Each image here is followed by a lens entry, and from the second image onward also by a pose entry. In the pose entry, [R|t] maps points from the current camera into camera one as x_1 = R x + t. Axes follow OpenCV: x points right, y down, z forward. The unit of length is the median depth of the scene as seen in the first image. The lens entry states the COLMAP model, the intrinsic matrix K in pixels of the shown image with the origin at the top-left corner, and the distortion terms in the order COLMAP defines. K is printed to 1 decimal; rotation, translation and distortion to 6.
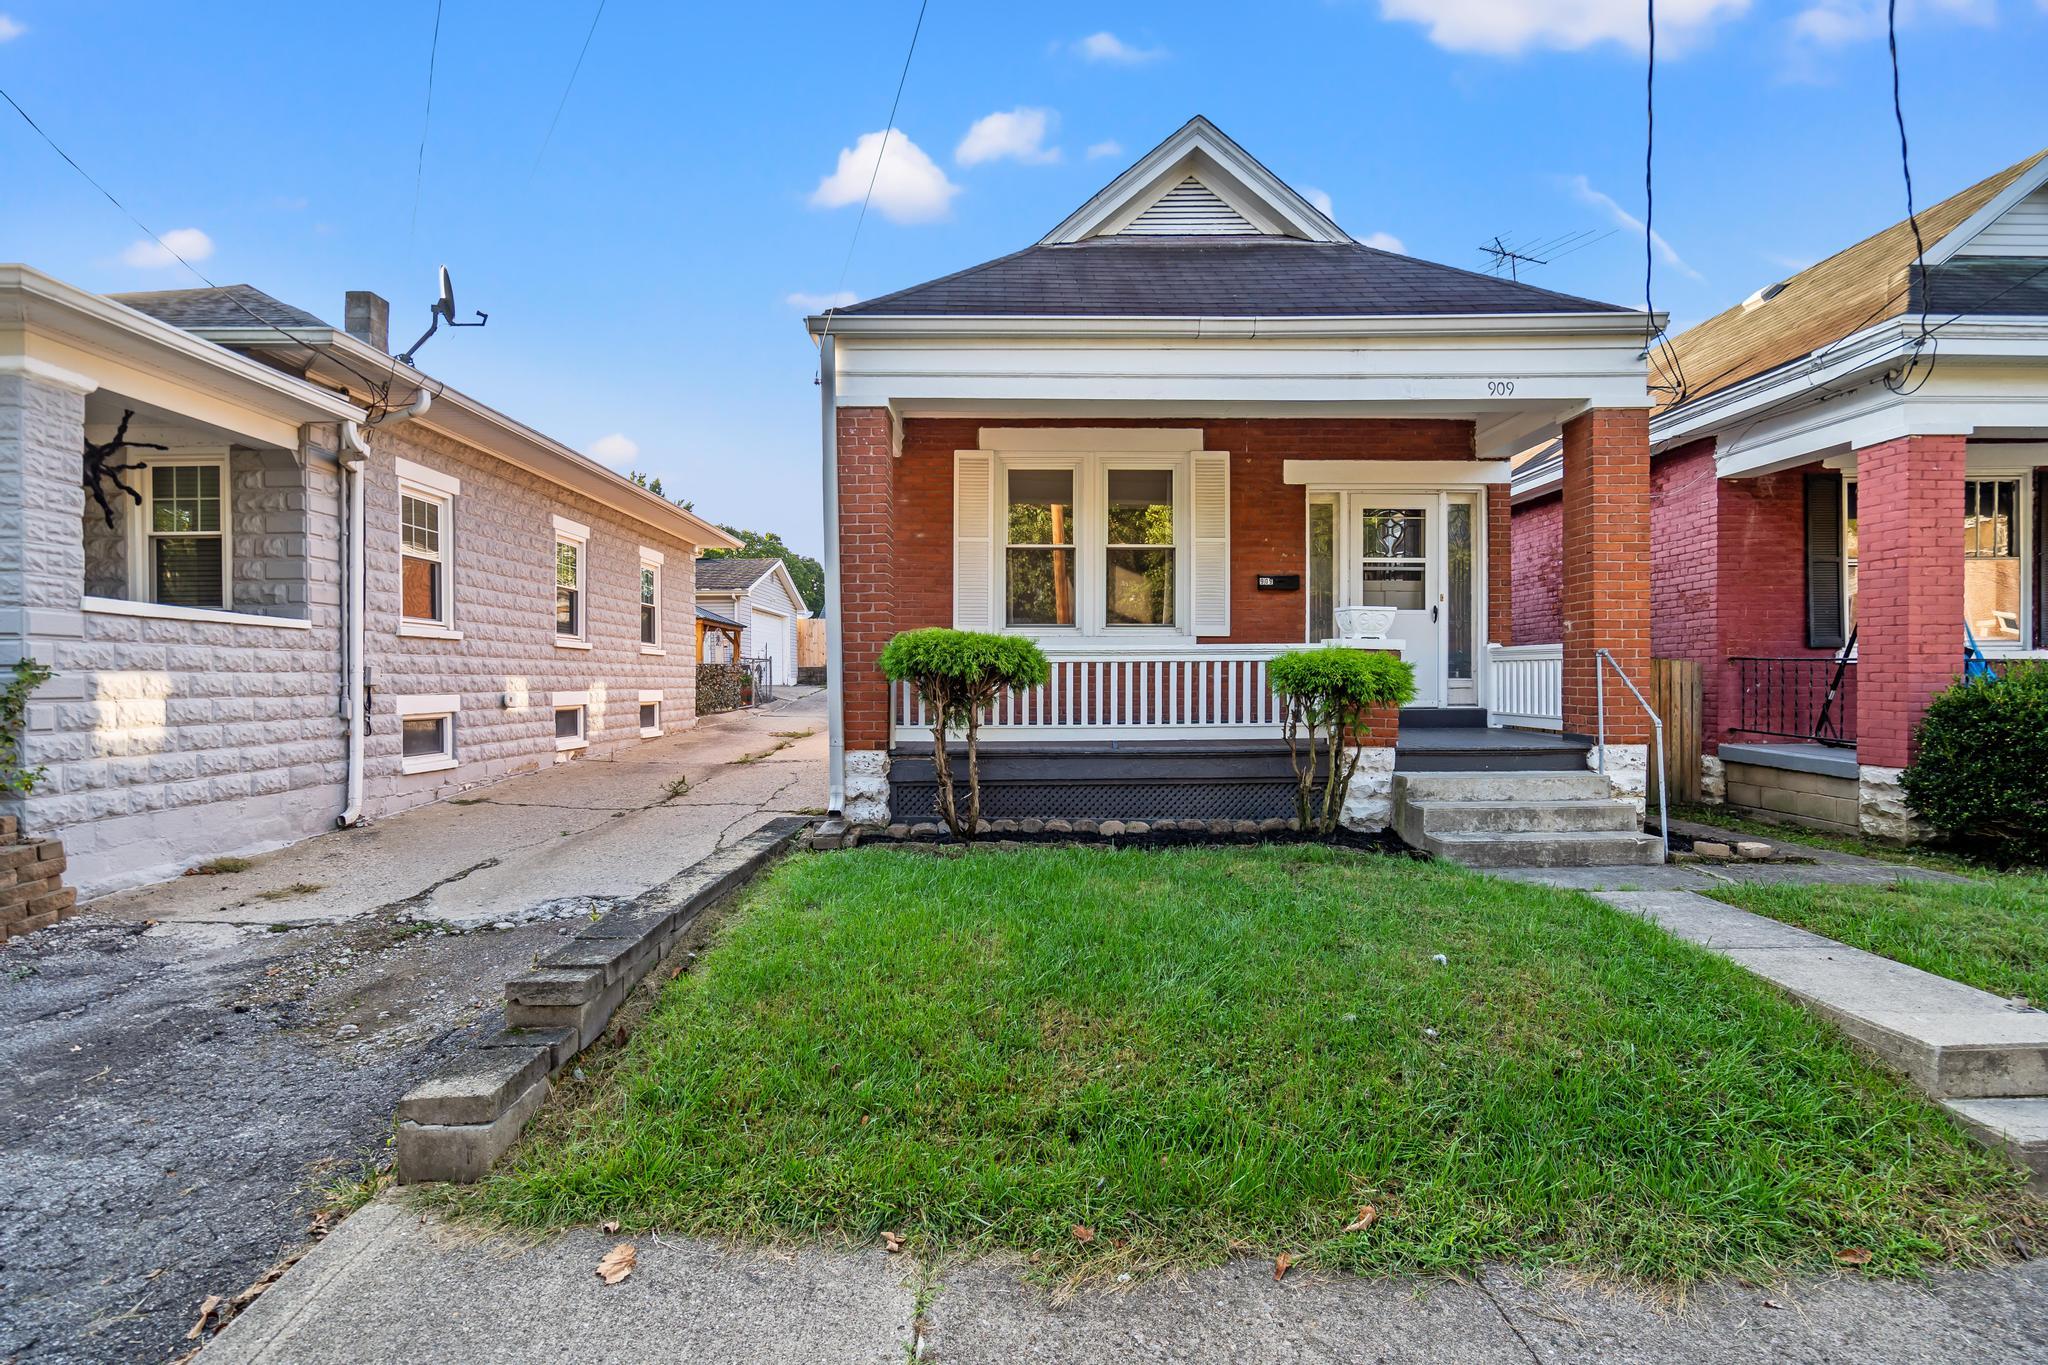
lens RADIAL K [[971.8, 0, 1024.0], [0, 971.8, 682.5], [0, 0, 1]] dist [-0.004385, 0.000558]
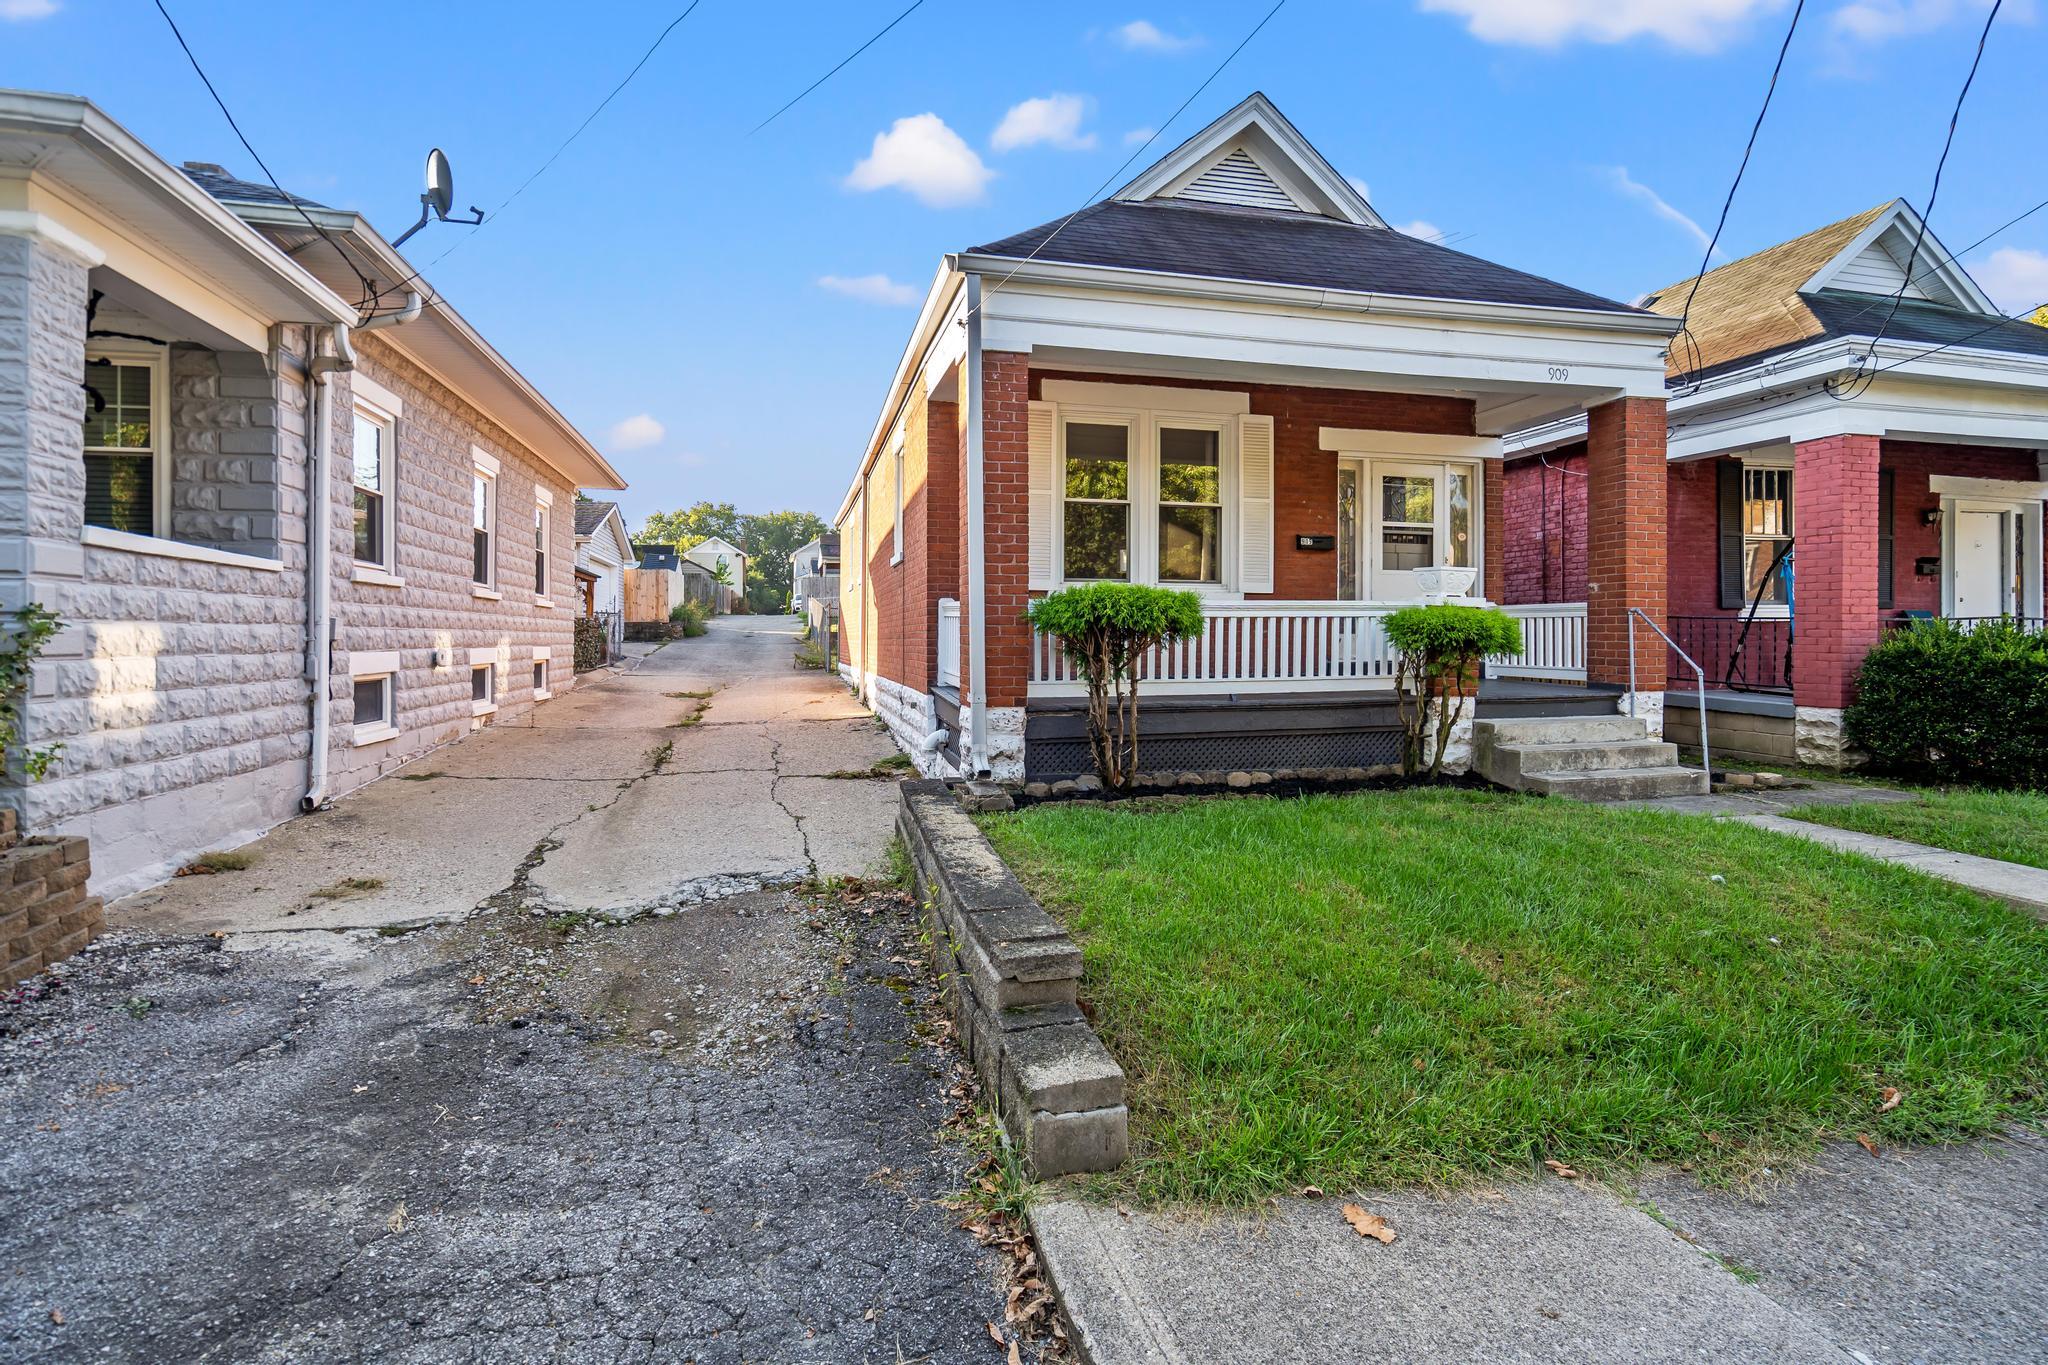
lens RADIAL K [[989.4, 0, 1022.4], [0, 989.4, 632.4], [0, 0, 1]] dist [-0.002887, -0.000310]
pose [[0.971758, 0.001948, 0.235973, -0.372153], [-0.000201, 0.999972, -0.007429, 0.003122], [-0.235981, 0.007172, 0.971731, 0.040621]]
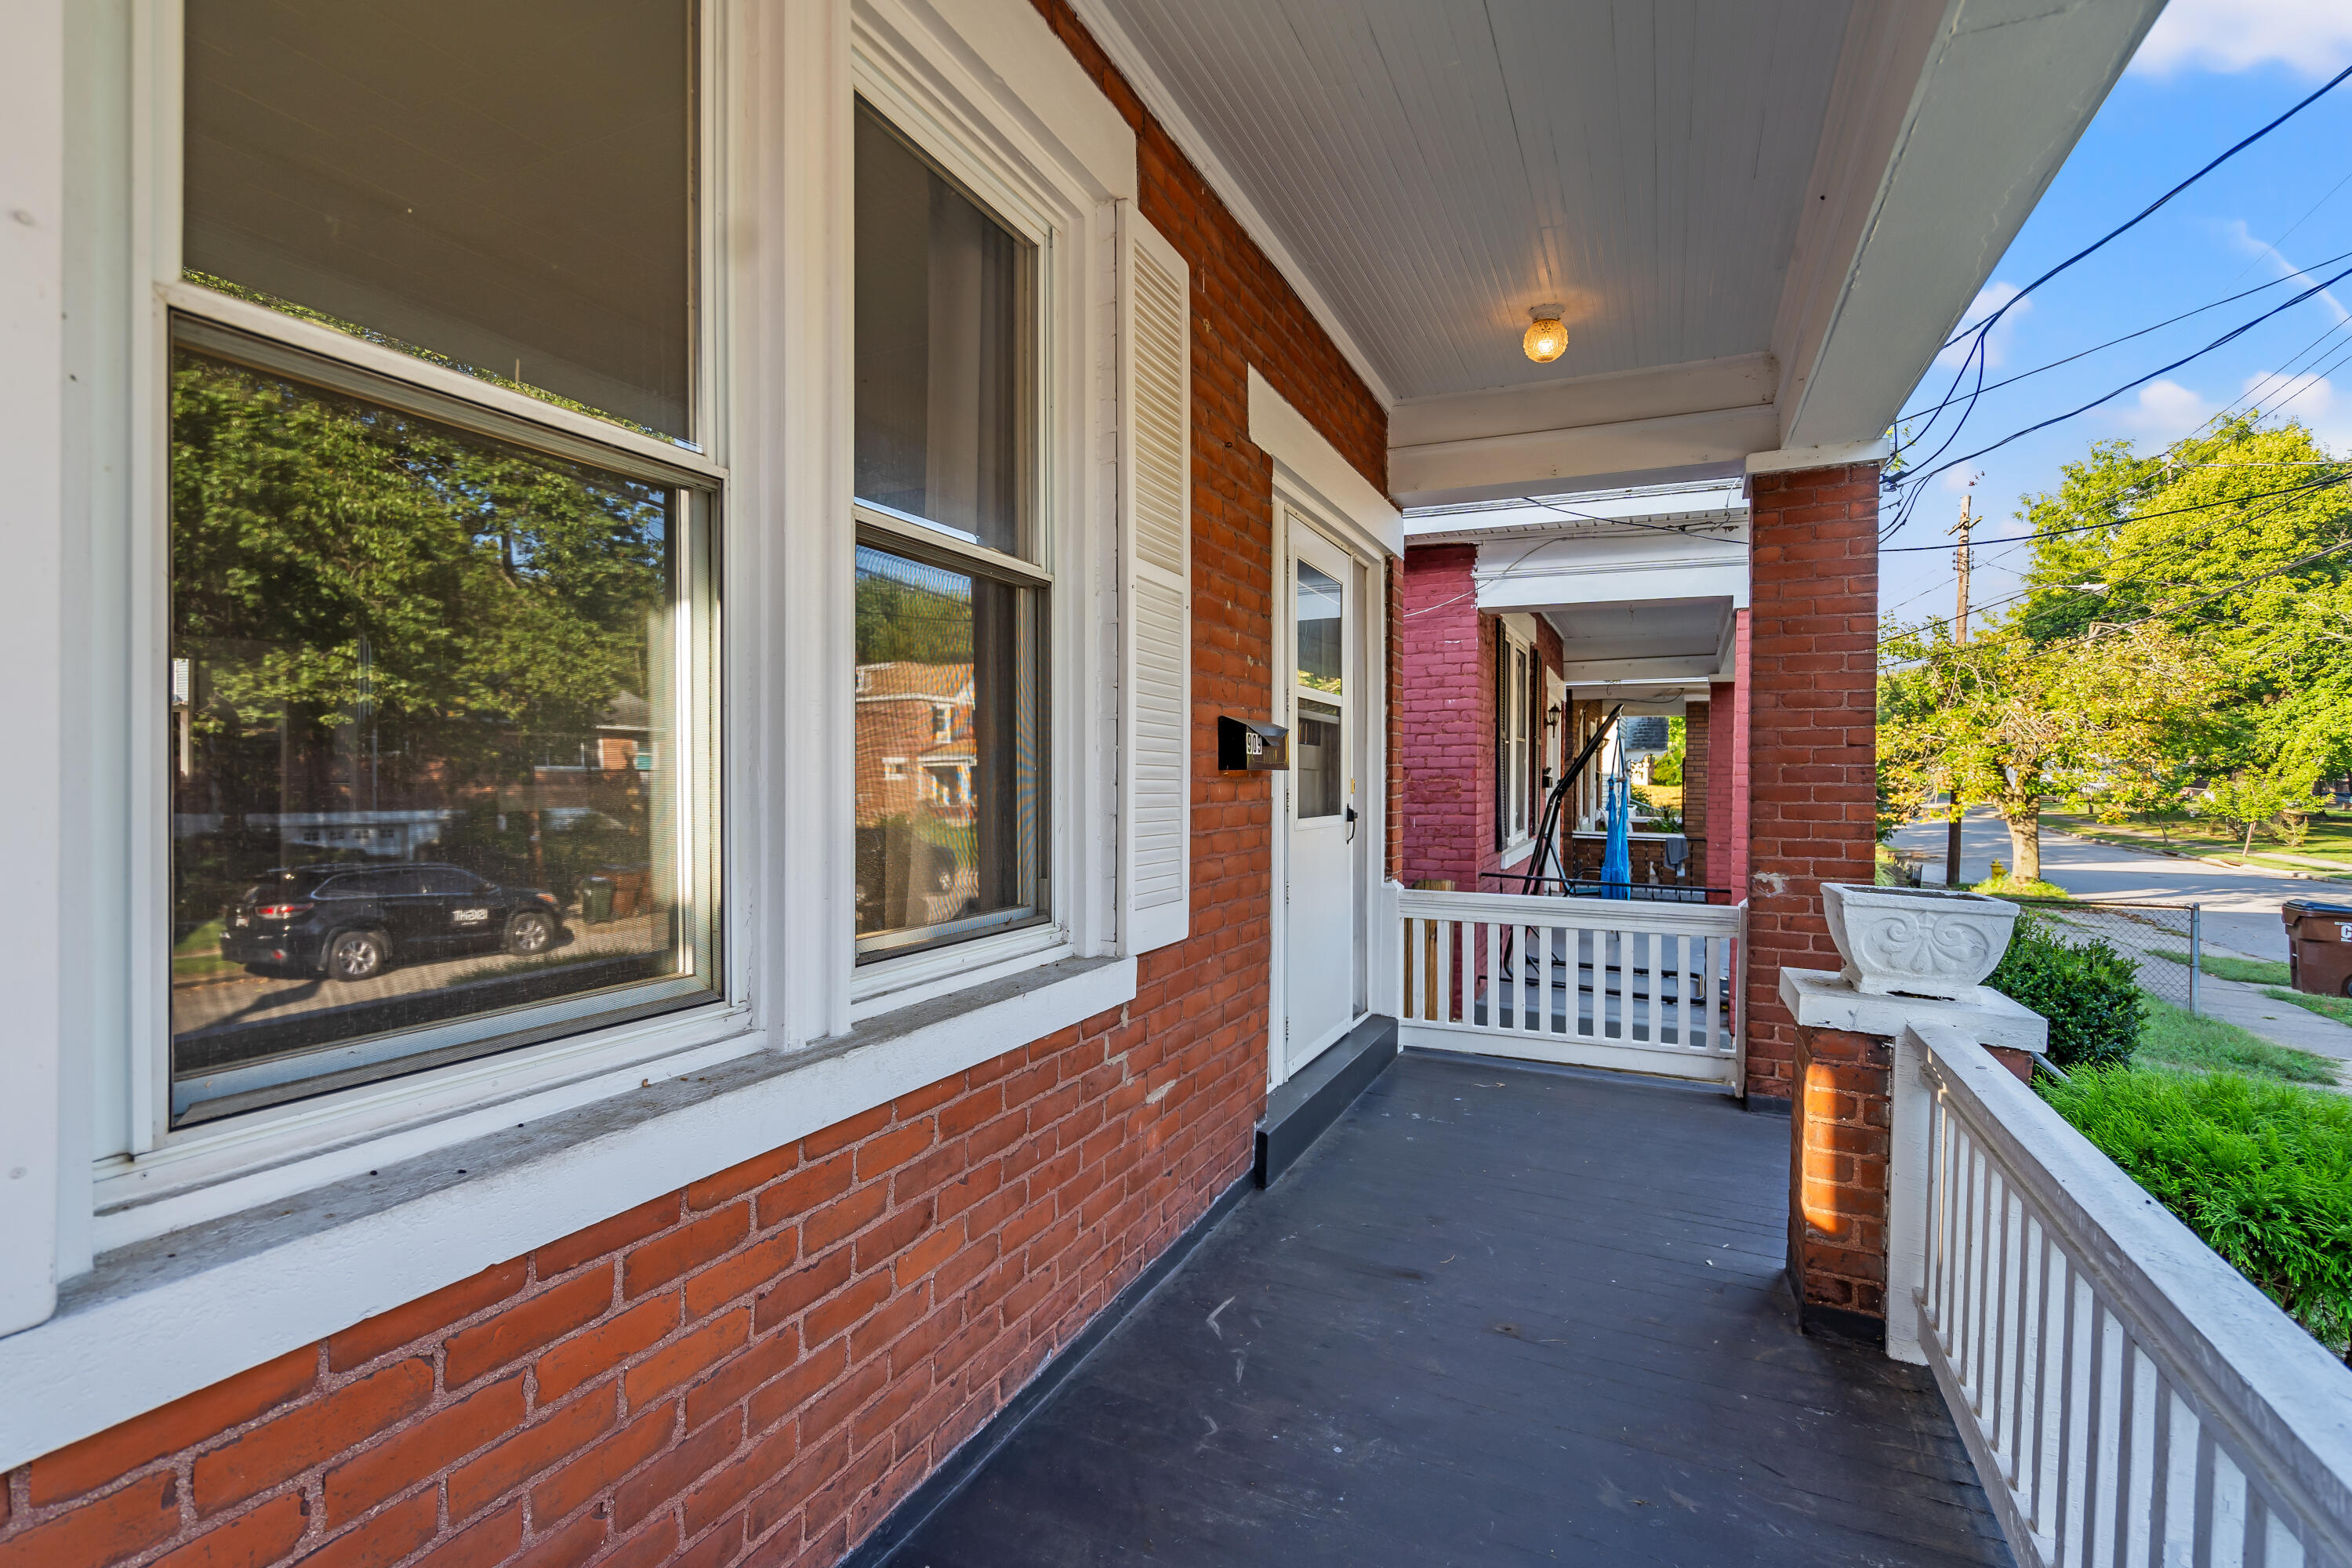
lens RADIAL K [[1087.1, 0, 1168.4], [0, 1087.1, 762.5], [0, 0, 1]] dist [-0.000746, -0.000626]
pose [[0.418287, 0.006971, 0.908288, -0.076246], [-0.000379, 0.999972, -0.007500, -0.120549], [-0.908315, 0.002793, 0.418278, 1.091462]]
